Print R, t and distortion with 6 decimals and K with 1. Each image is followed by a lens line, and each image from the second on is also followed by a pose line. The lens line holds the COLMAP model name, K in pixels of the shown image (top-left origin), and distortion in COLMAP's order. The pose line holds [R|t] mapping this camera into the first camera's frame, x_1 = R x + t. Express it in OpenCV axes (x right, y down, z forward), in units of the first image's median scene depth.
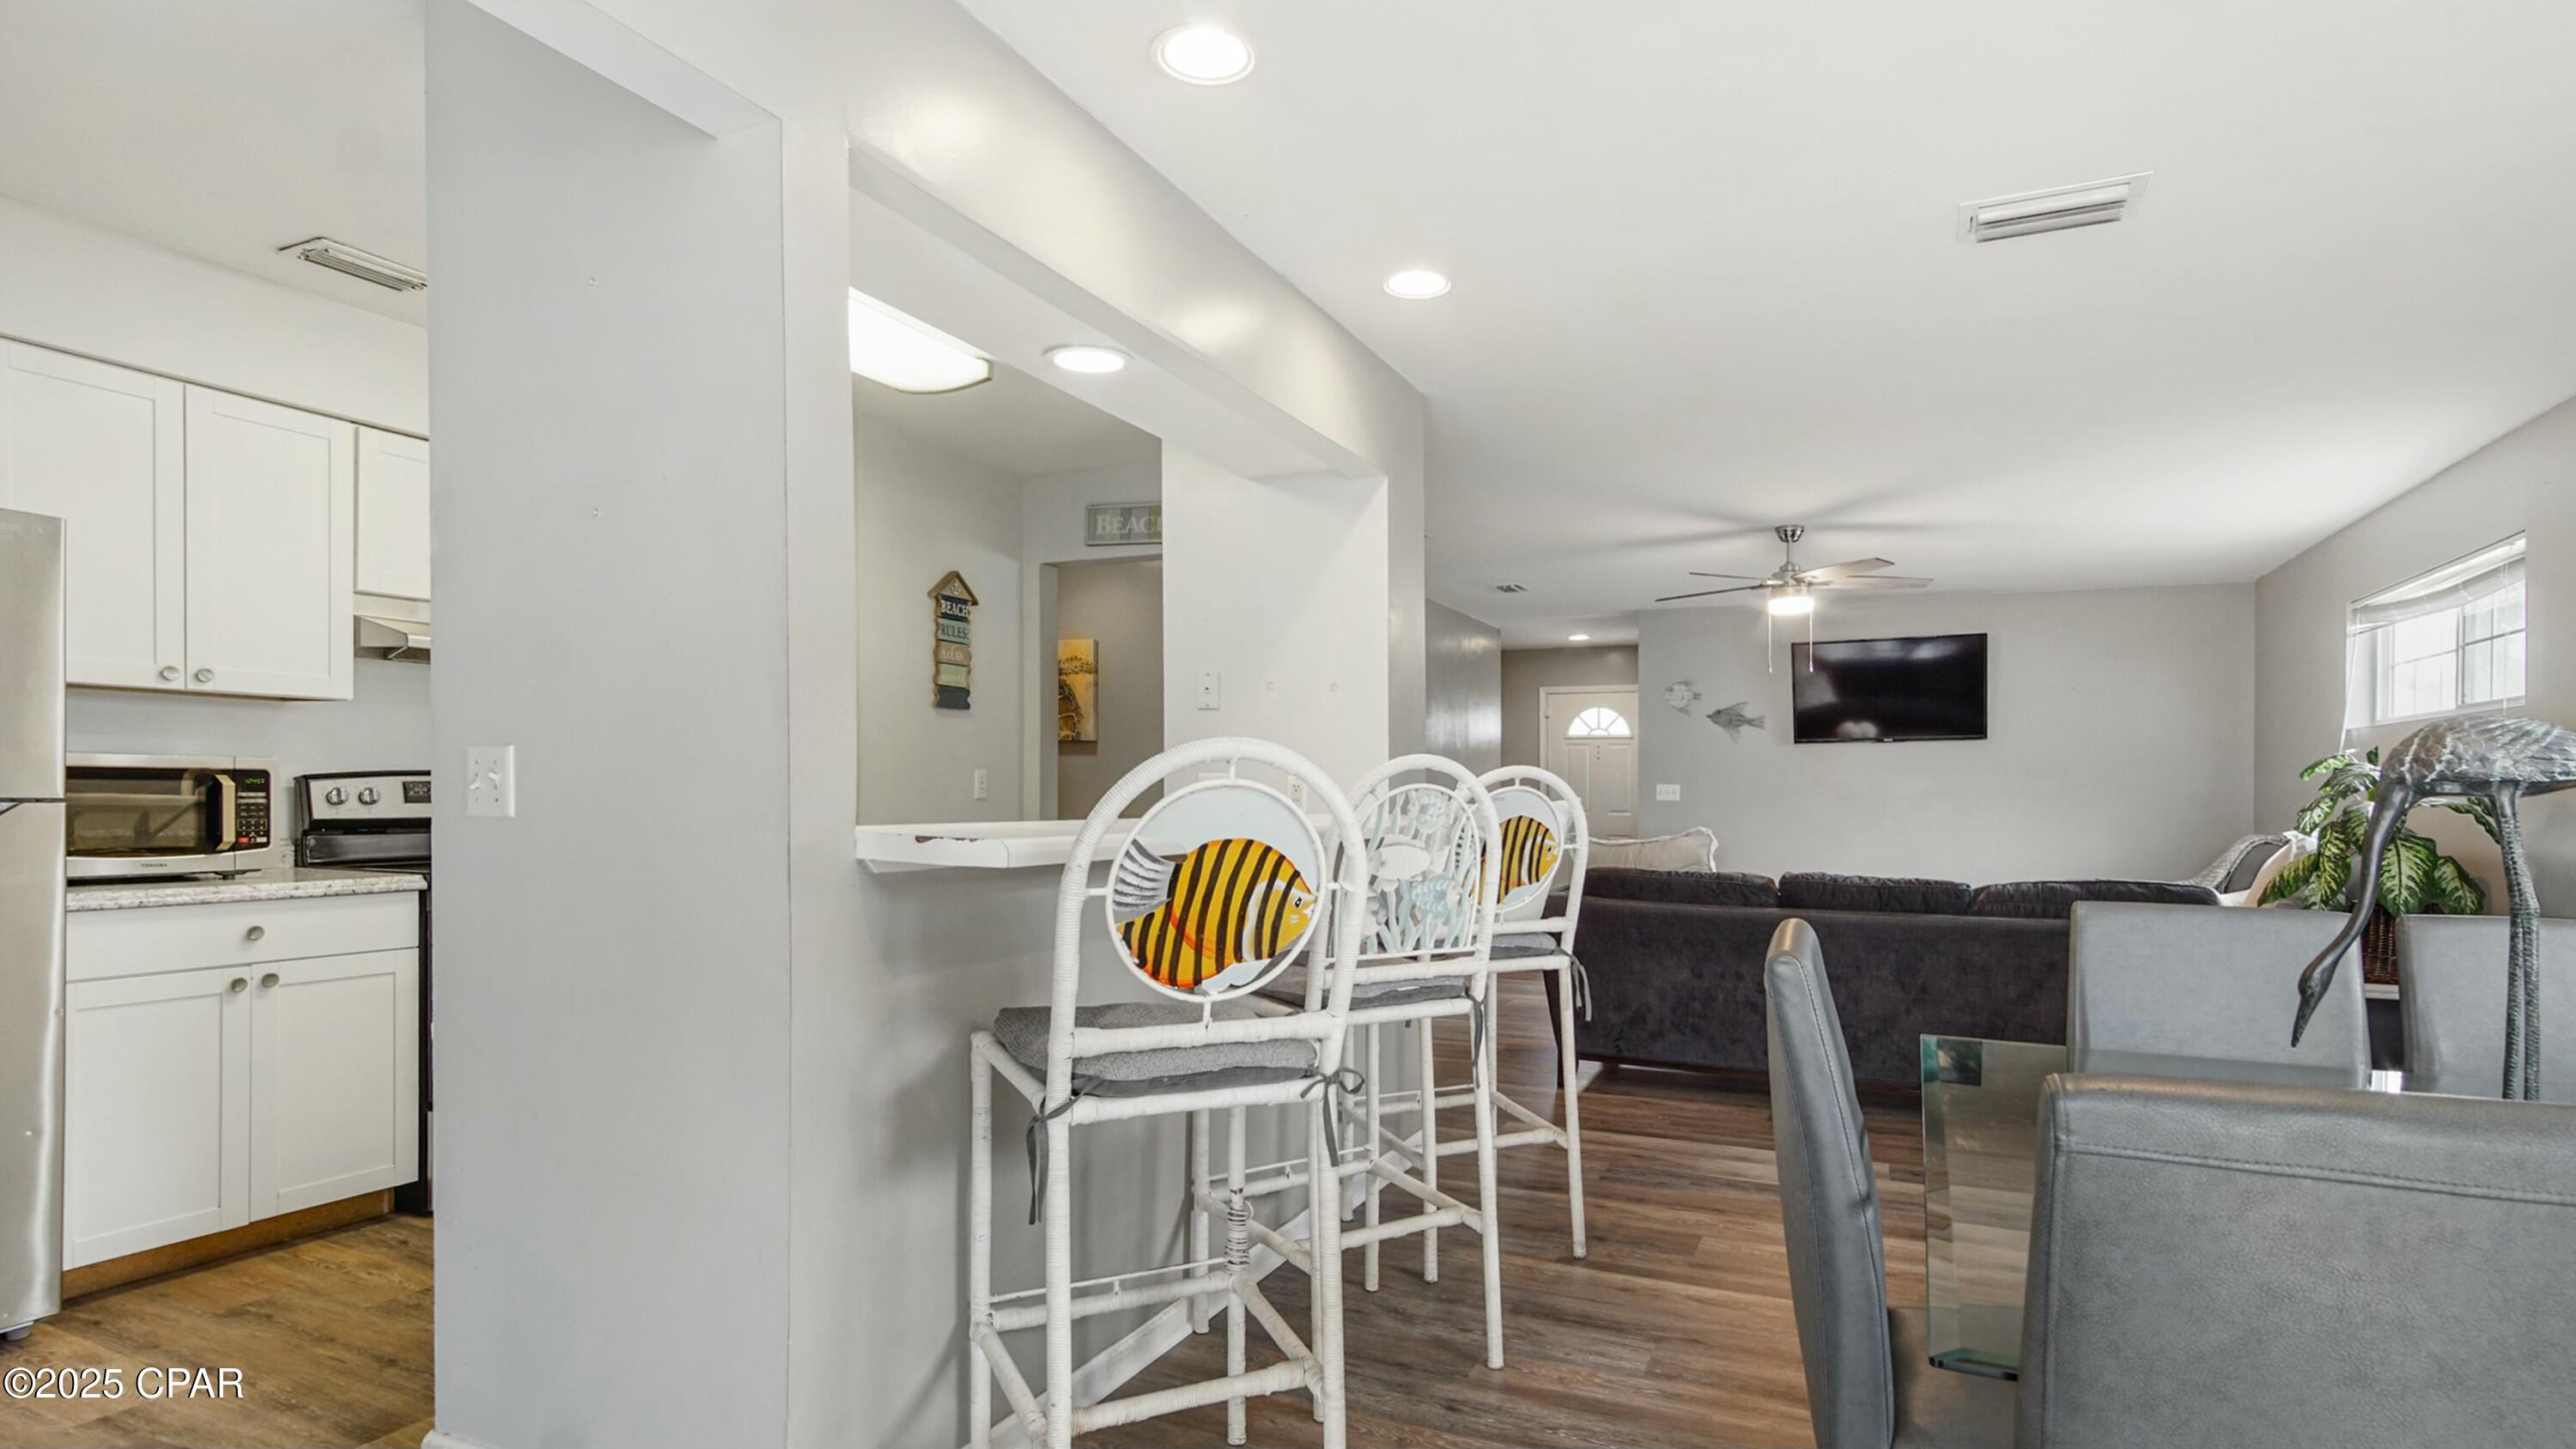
lens RADIAL K [[1266.2, 0, 1299.6], [0, 1266.2, 840.0], [0, 0, 1]] dist [-0.013005, 0.000034]
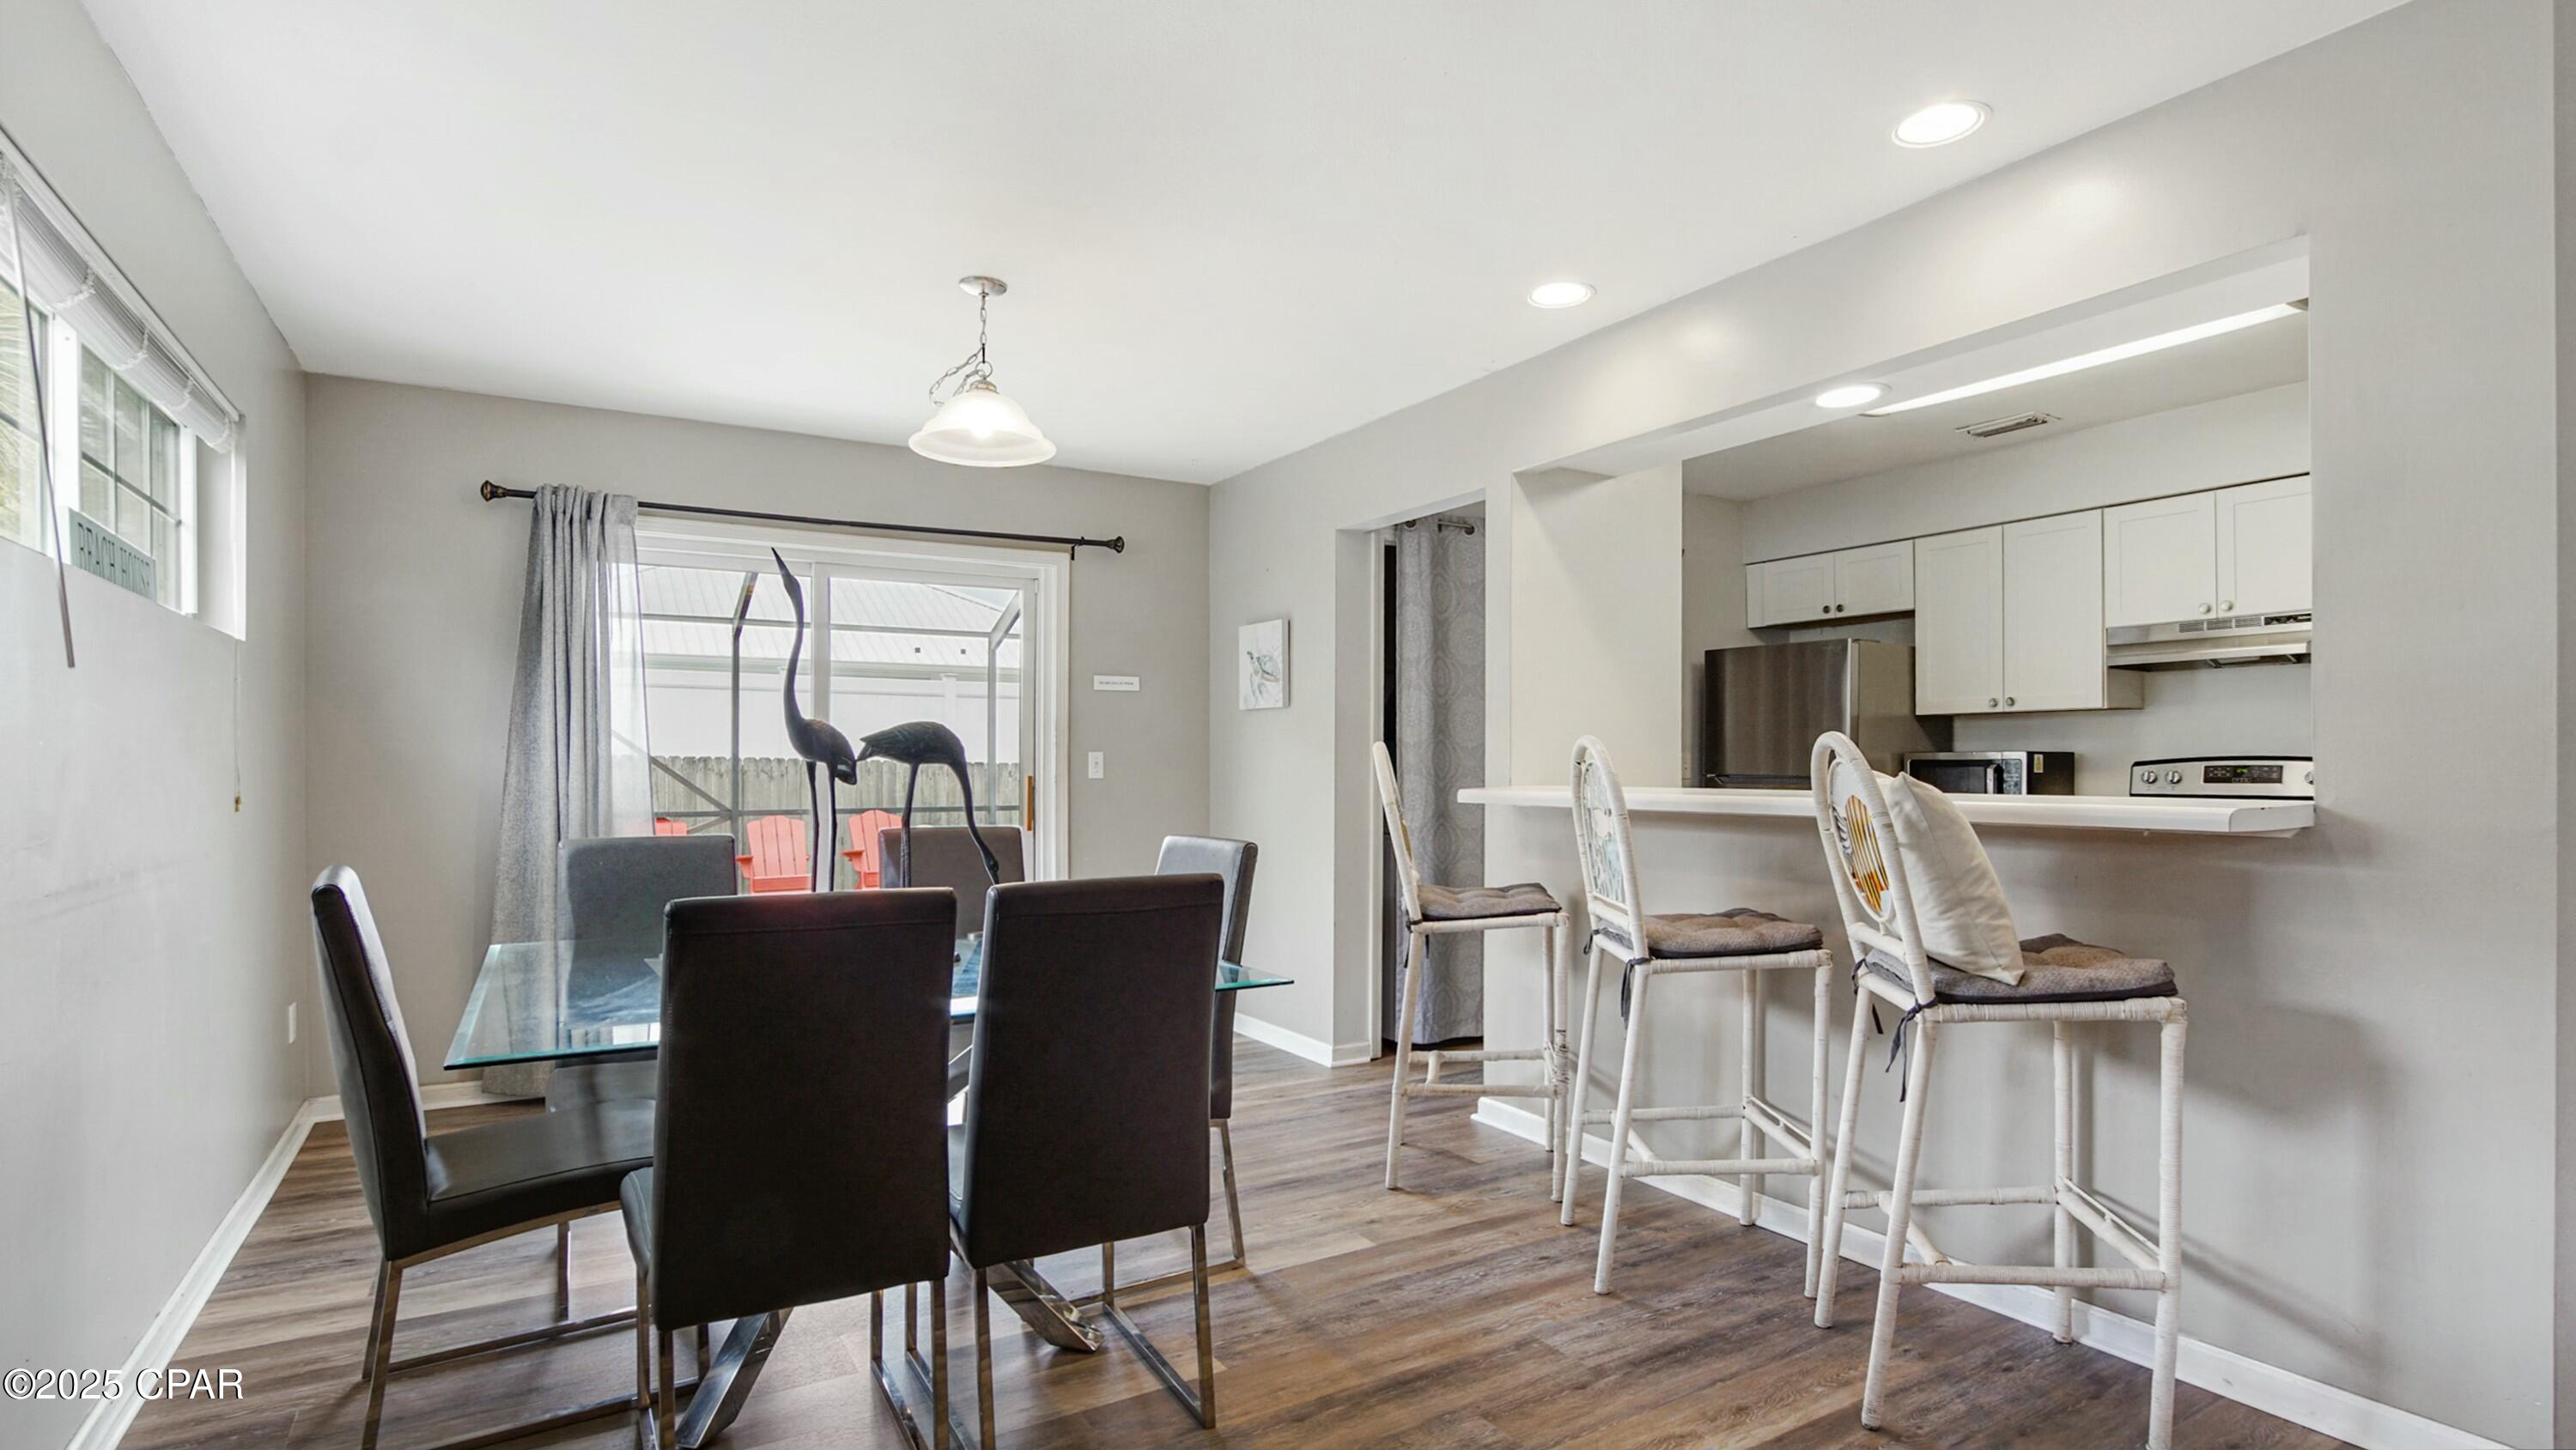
lens RADIAL K [[1197.3, 0, 1281.7], [0, 1197.3, 760.6], [0, 0, 1]] dist [0.000260, 0.000511]
pose [[-0.551693, -0.013014, -0.833945, 0.729944], [-0.037359, 0.999260, 0.009121, -0.025528], [0.833210, 0.036187, -0.551772, 0.821103]]
